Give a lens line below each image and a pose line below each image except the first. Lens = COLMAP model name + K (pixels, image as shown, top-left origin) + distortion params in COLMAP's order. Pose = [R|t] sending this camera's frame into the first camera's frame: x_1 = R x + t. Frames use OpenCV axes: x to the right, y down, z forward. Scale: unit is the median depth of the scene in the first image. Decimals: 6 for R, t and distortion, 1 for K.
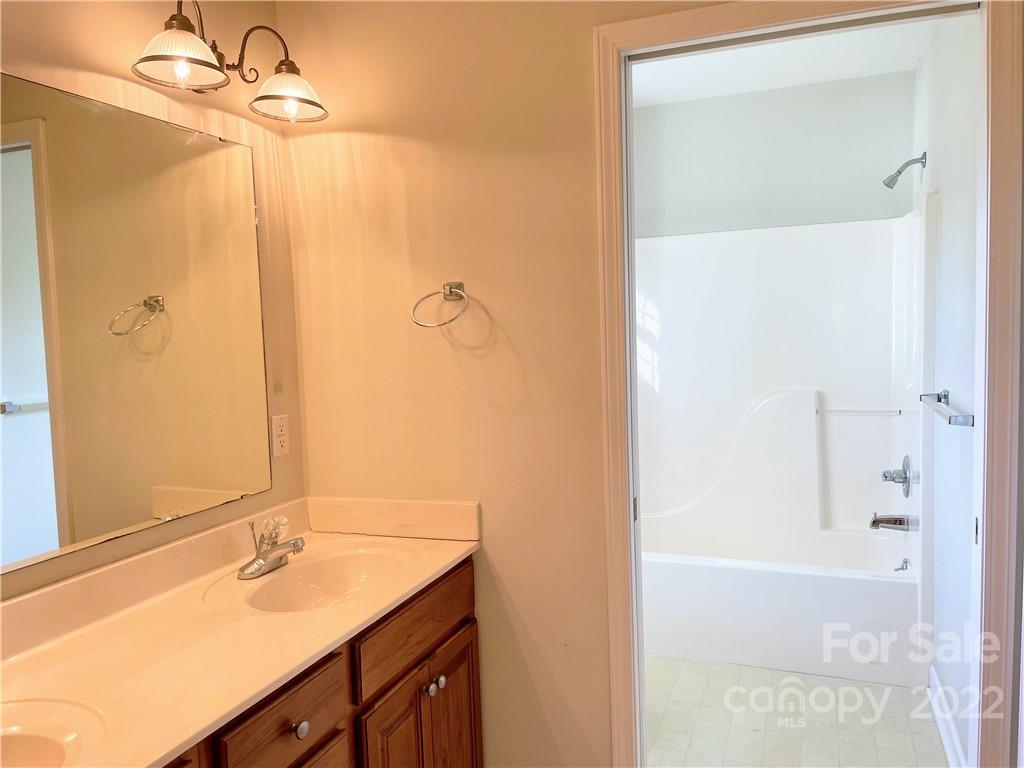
lens RADIAL K [[774.1, 0, 529.7], [0, 774.1, 404.4], [0, 0, 1]] dist [0.075339, -0.095540]
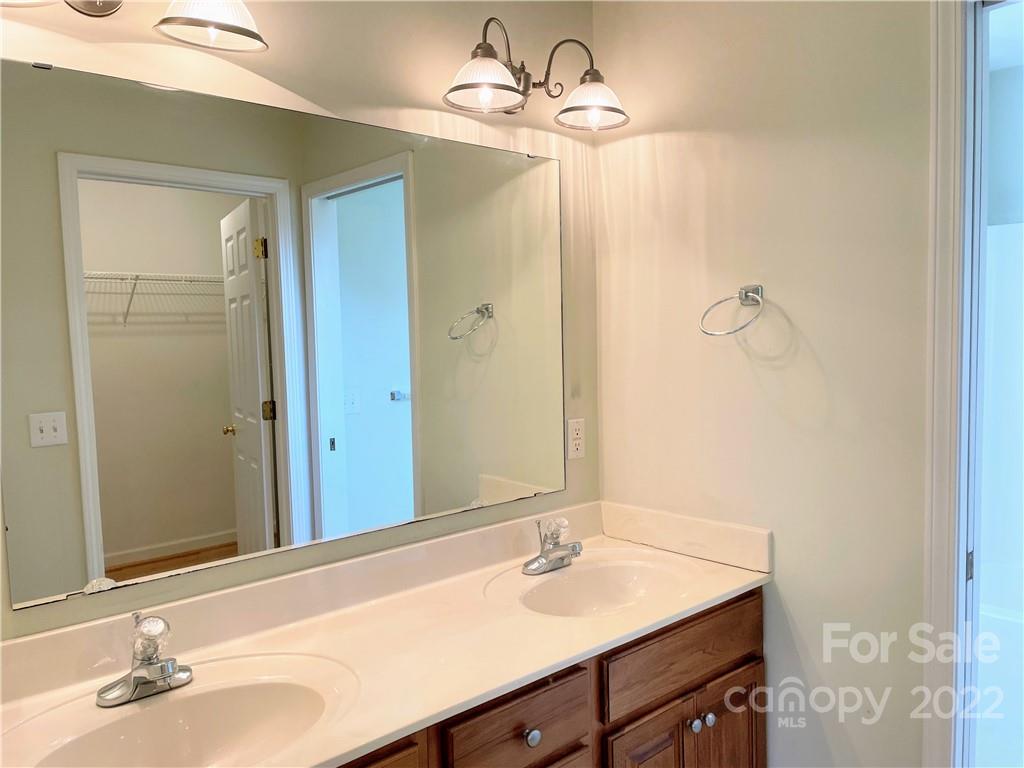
lens RADIAL K [[774.1, 0, 516.4], [0, 774.1, 407.8], [0, 0, 1]] dist [0.075339, -0.095540]
pose [[0.880907, 0.055233, -0.470056, 0.099254], [-0.051254, 0.998459, 0.021268, -0.021121], [0.470507, 0.005357, 0.882380, 0.069112]]
